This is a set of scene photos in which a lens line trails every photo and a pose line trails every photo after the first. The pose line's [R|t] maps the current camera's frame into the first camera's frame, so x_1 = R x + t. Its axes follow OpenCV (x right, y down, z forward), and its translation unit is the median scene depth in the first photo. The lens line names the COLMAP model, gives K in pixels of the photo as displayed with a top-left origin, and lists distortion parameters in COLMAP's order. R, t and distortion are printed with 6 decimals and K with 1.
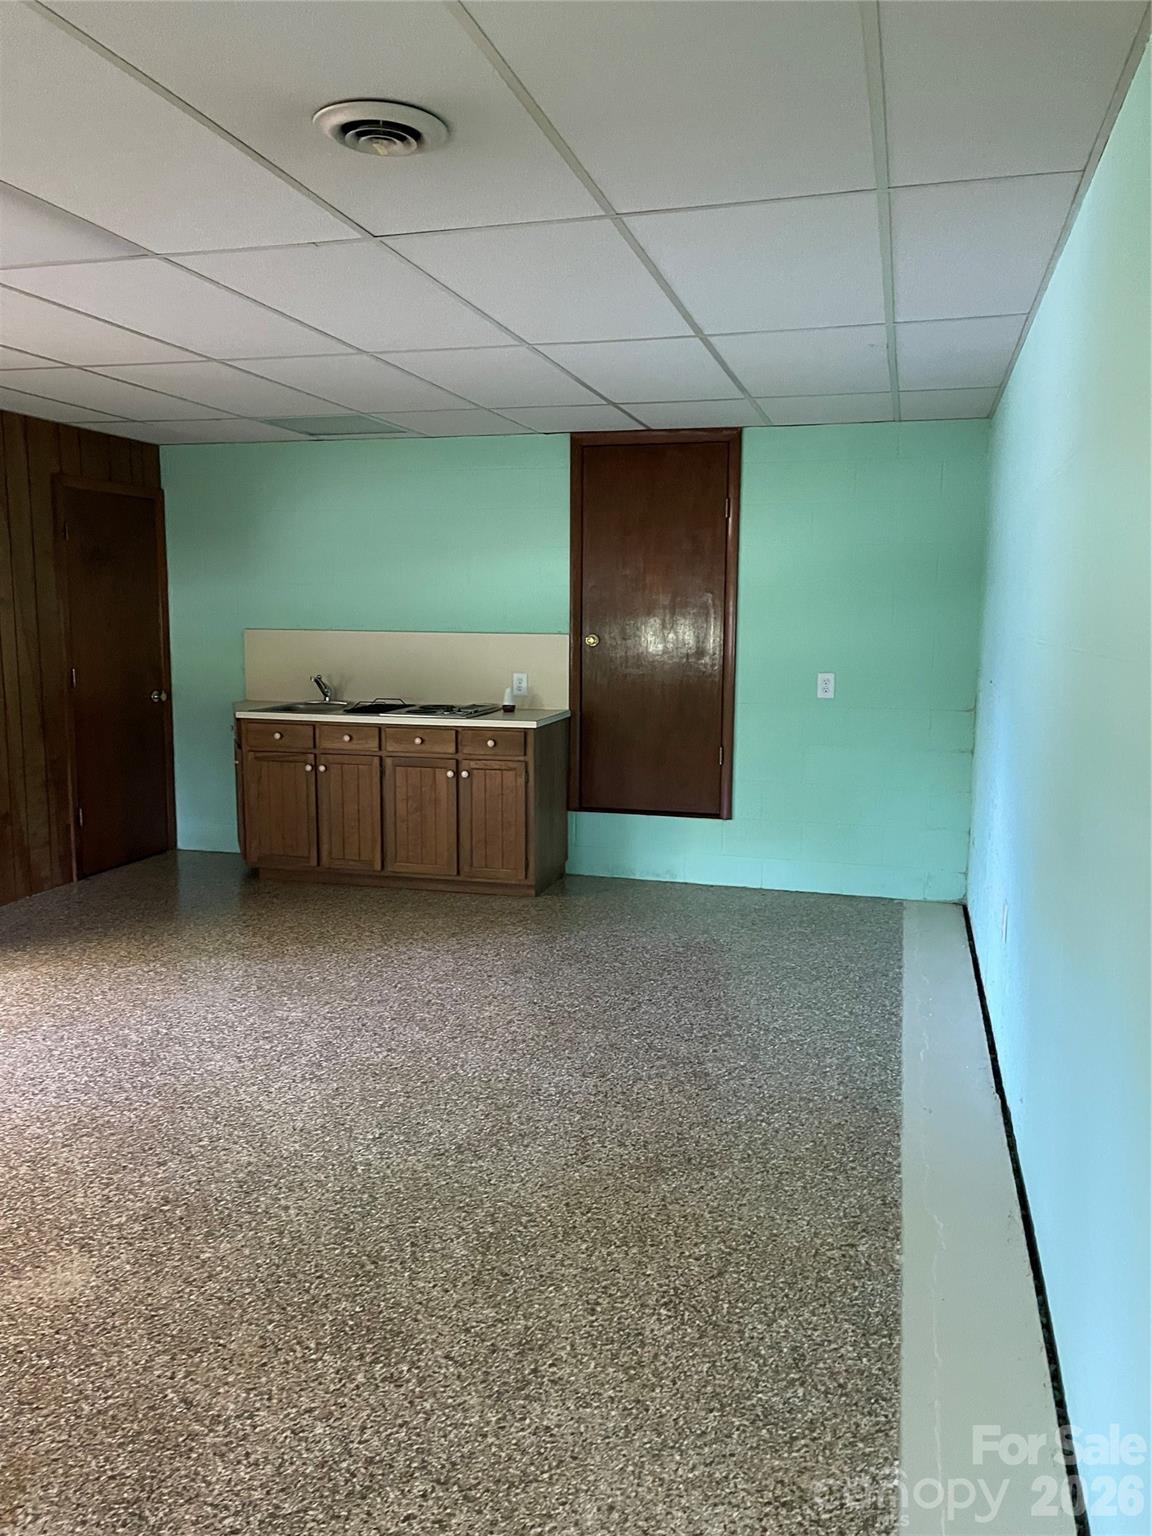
lens RADIAL K [[1167.6, 0, 587.9], [0, 1167.6, 758.5], [0, 0, 1]] dist [0.073293, -0.099383]
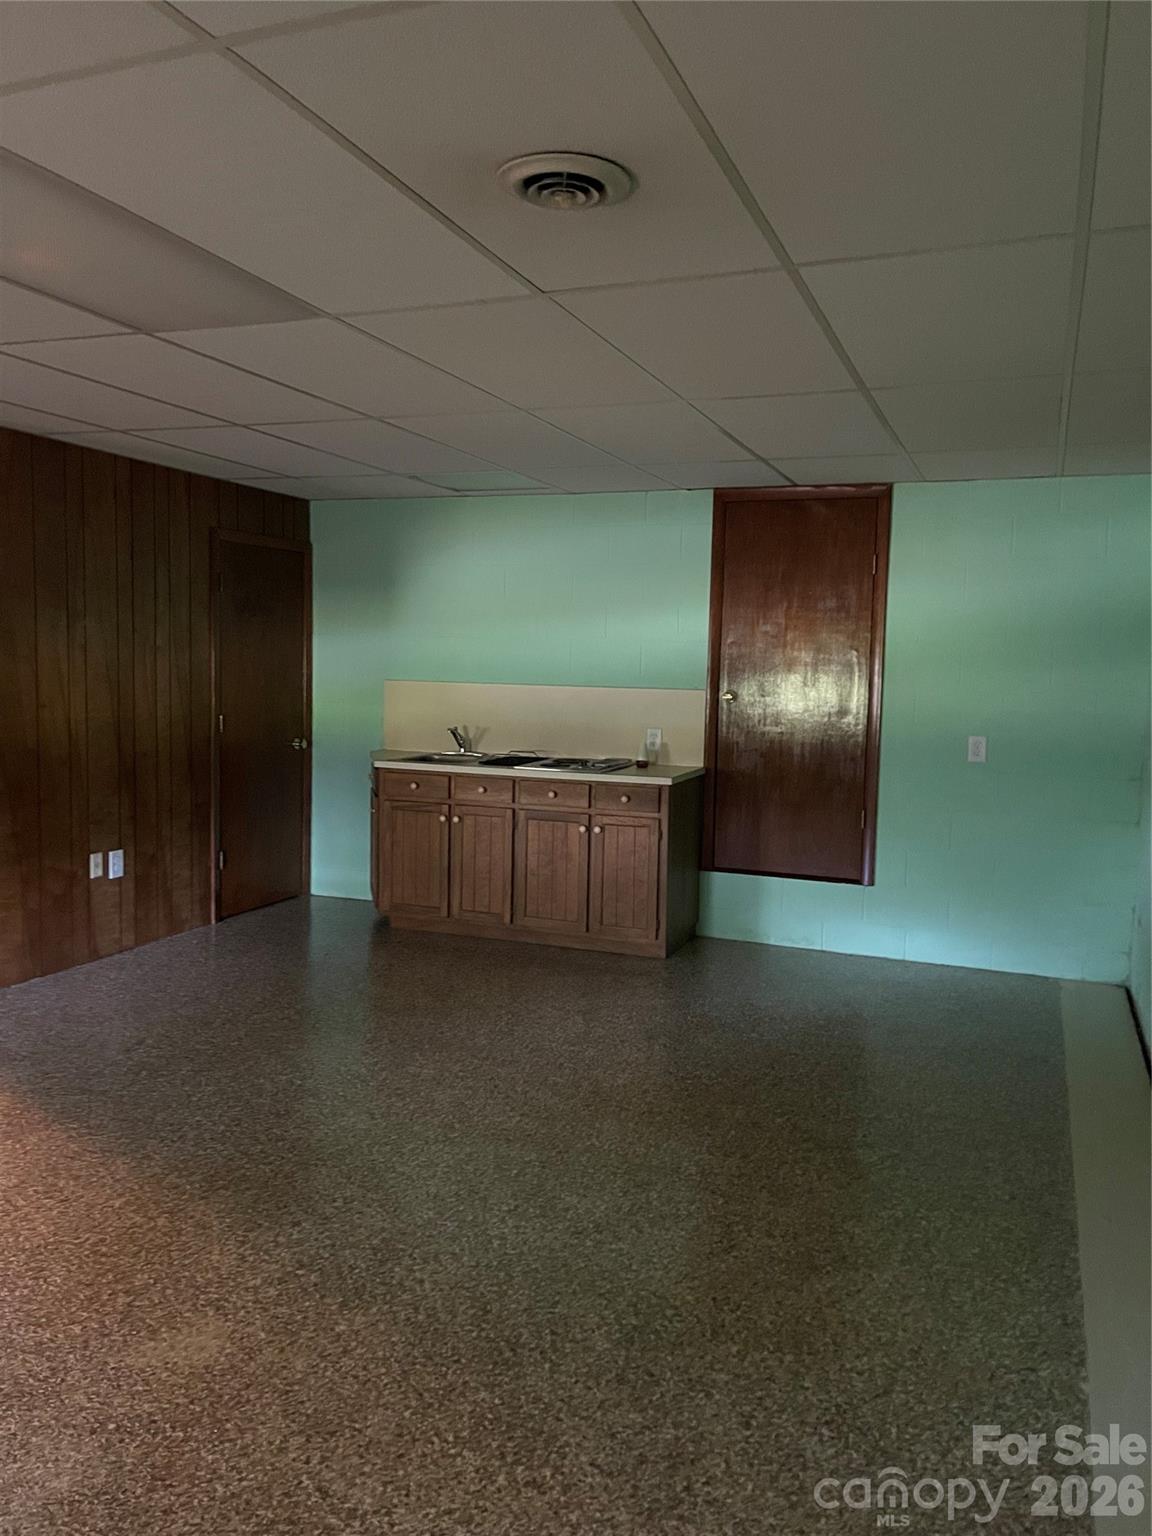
lens RADIAL K [[1167.6, 0, 586.7], [0, 1167.6, 754.6], [0, 0, 1]] dist [0.073293, -0.099383]
pose [[0.994623, 0.024319, -0.100671, -0.020036], [-0.029134, 0.998487, -0.046635, -0.004287], [0.099384, 0.049318, 0.993826, 0.019997]]
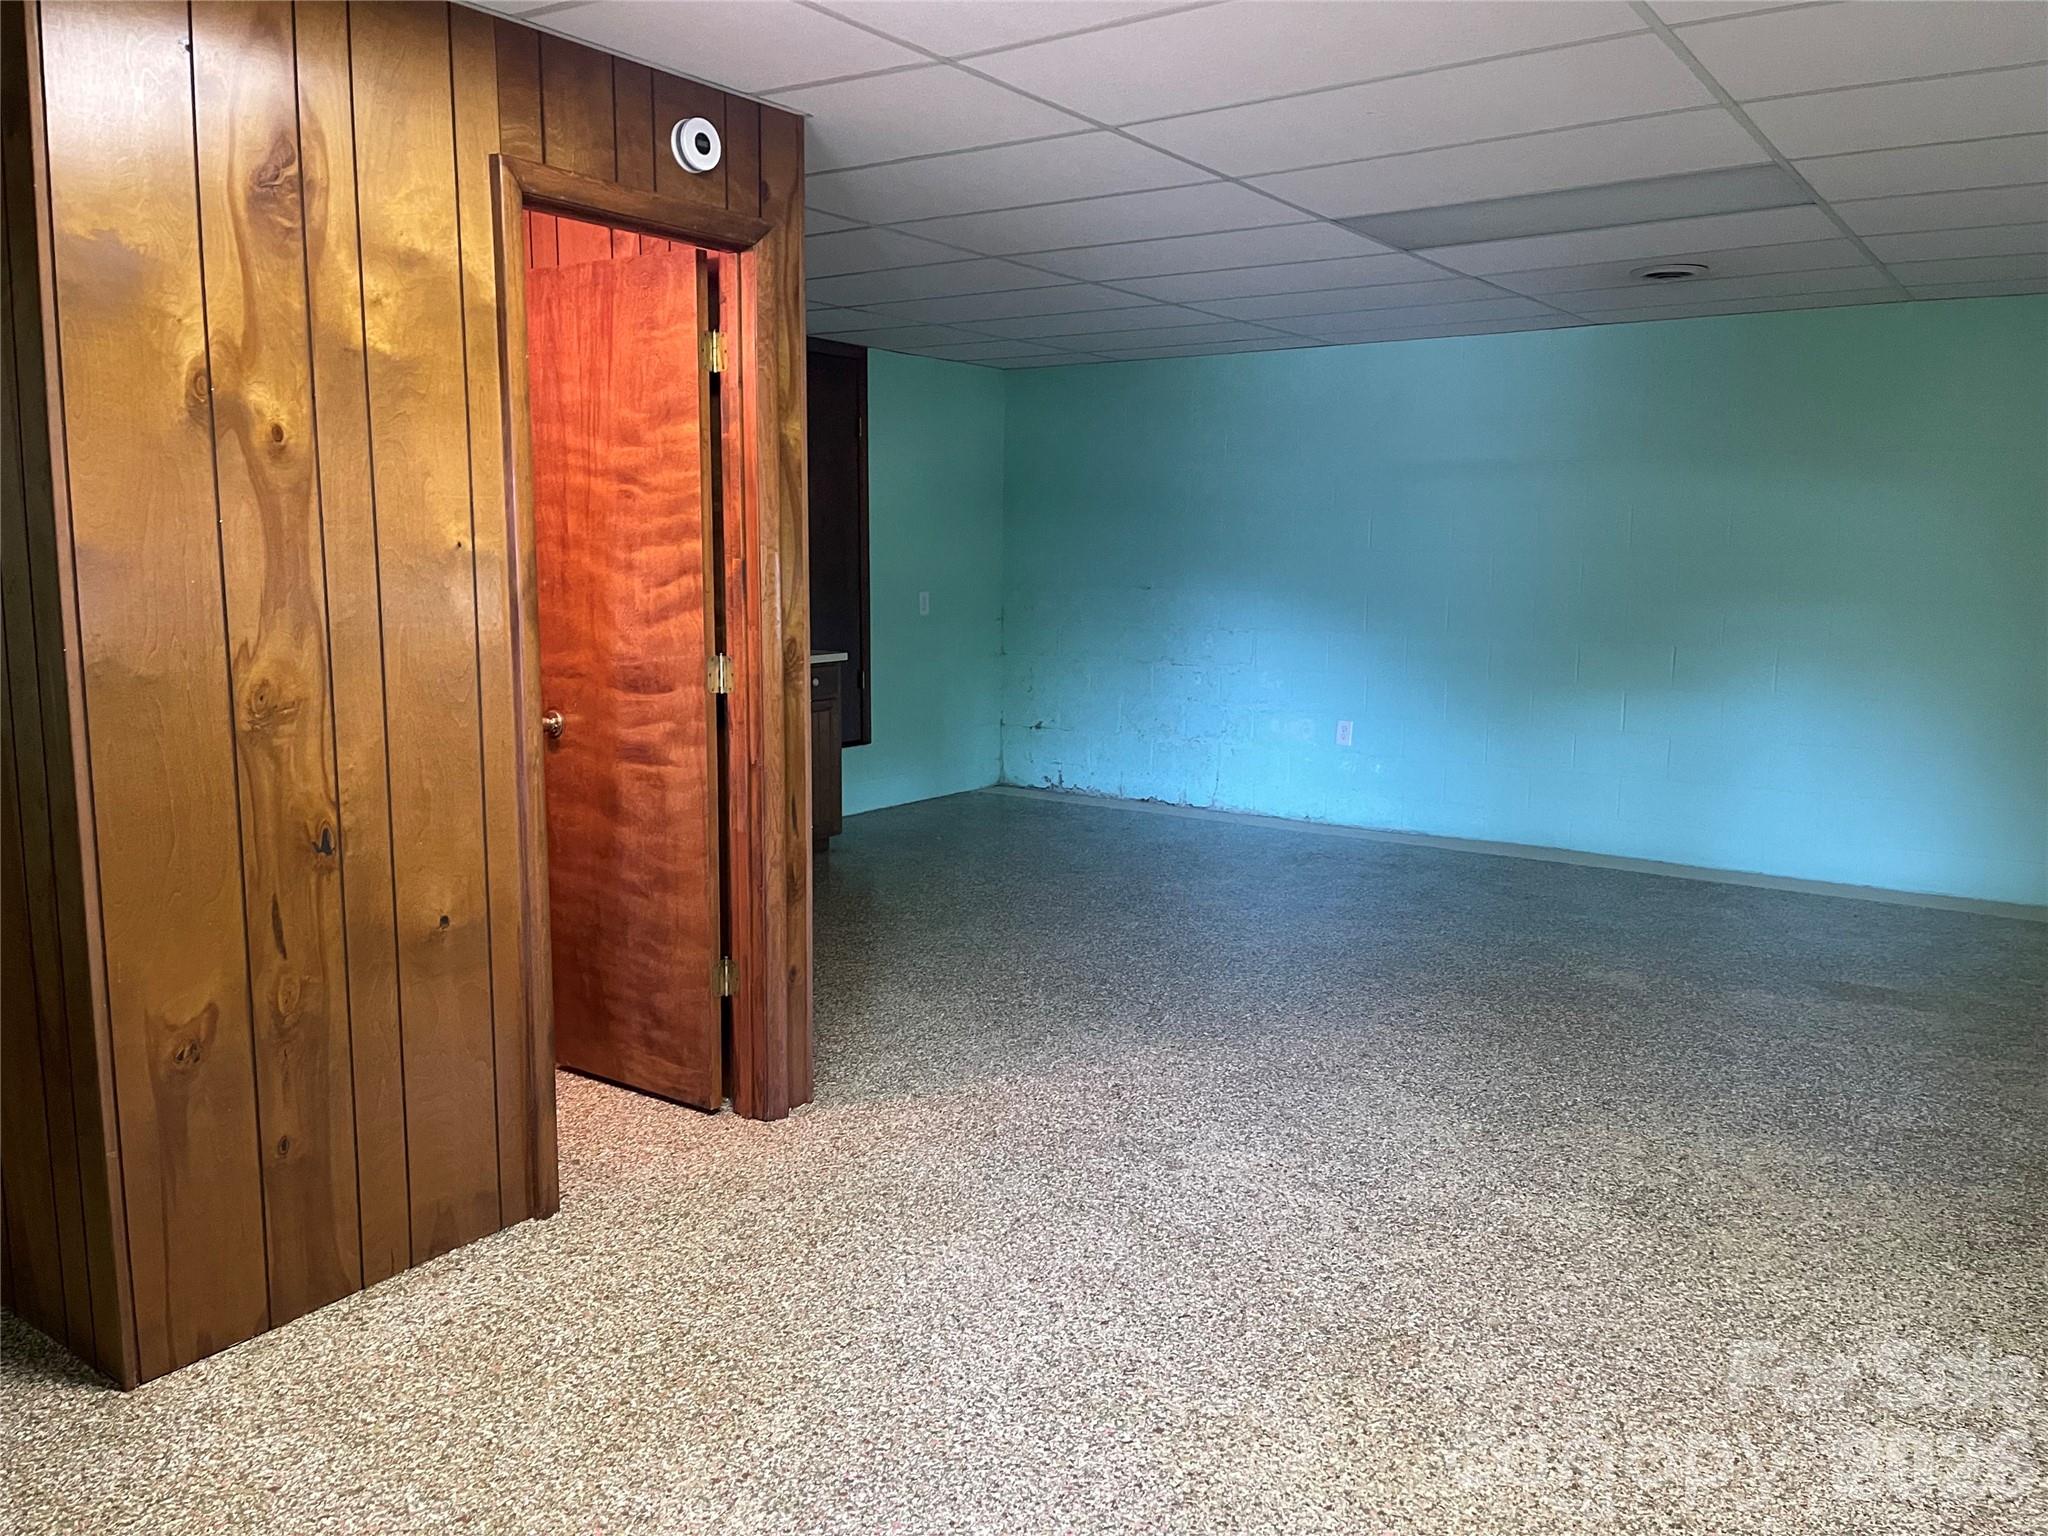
lens RADIAL K [[1556.8, 0, 1025.2], [0, 1556.8, 772.2], [0, 0, 1]] dist [0.073293, -0.099383]
pose [[0.337090, -0.141676, 0.930751, -1.329202], [0.113476, 0.987519, 0.109219, -0.065811], [-0.934609, 0.068801, 0.348960, 0.517446]]
